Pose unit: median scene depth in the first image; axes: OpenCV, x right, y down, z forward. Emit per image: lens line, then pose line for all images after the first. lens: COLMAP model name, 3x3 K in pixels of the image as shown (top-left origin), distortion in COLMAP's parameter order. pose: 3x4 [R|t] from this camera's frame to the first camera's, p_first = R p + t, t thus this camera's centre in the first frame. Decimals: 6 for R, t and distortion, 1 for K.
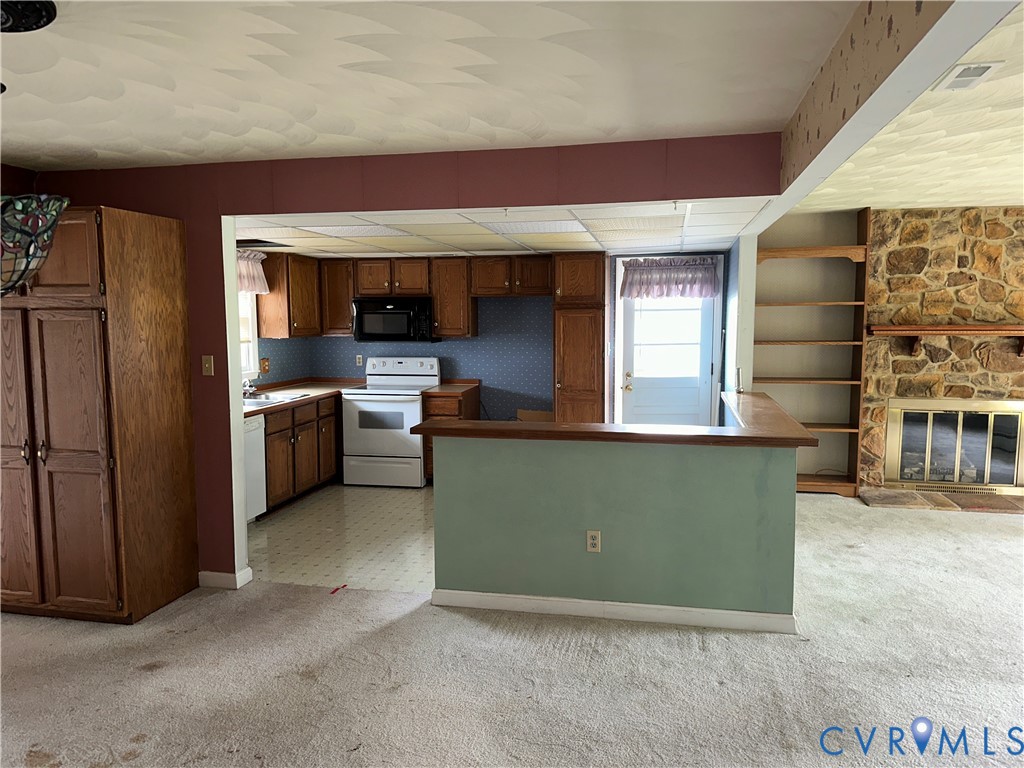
lens RADIAL K [[720.2, 0, 522.5], [0, 720.2, 392.1], [0, 0, 1]] dist [0.041839, -0.053382]
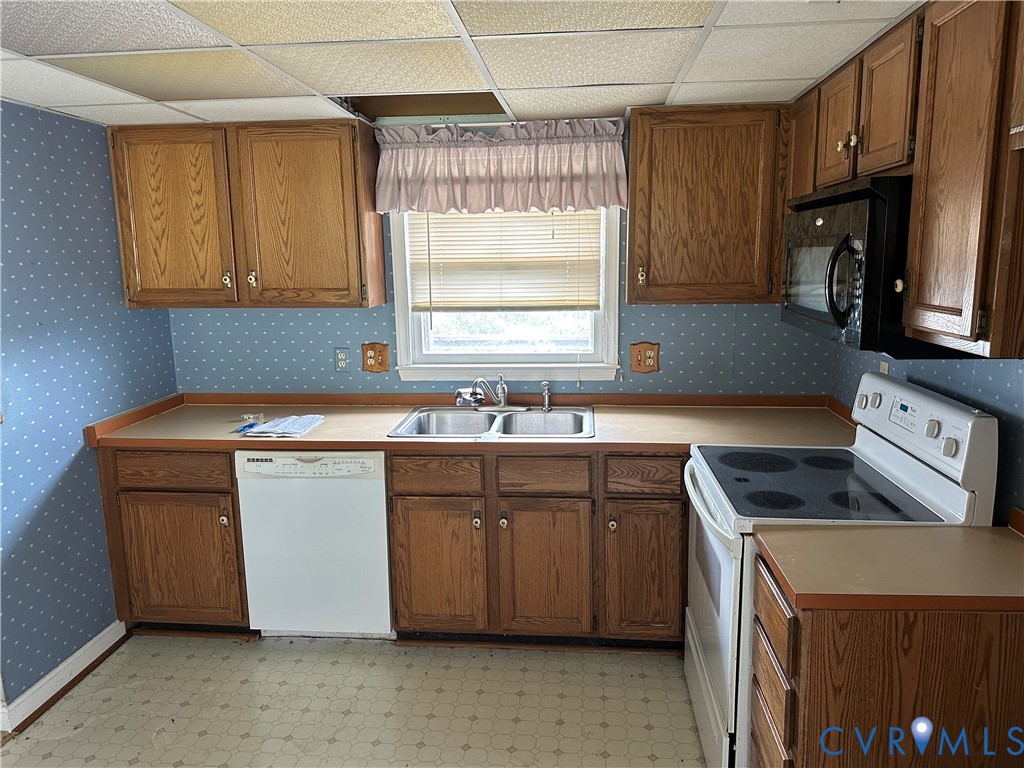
lens RADIAL K [[720.2, 0, 513.8], [0, 720.2, 382.9], [0, 0, 1]] dist [0.041839, -0.053382]
pose [[0.114367, 0.171541, -0.978516, 0.075322], [-0.095270, 0.982333, 0.161075, -0.058621], [0.988860, 0.074801, 0.128689, 0.554923]]
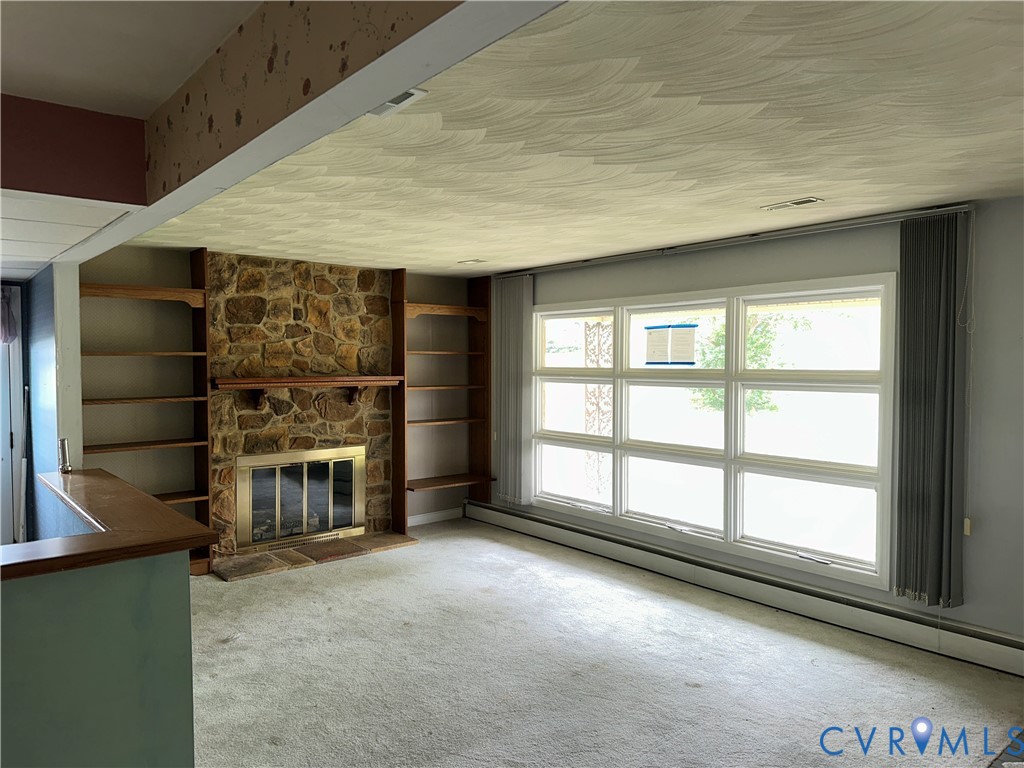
lens RADIAL K [[720.2, 0, 518.5], [0, 720.2, 384.4], [0, 0, 1]] dist [0.041839, -0.053382]
pose [[0.617166, -0.021267, 0.786545, 0.004956], [0.082966, 0.995821, -0.038174, -0.018854], [-0.782446, 0.088817, 0.616351, 0.151280]]
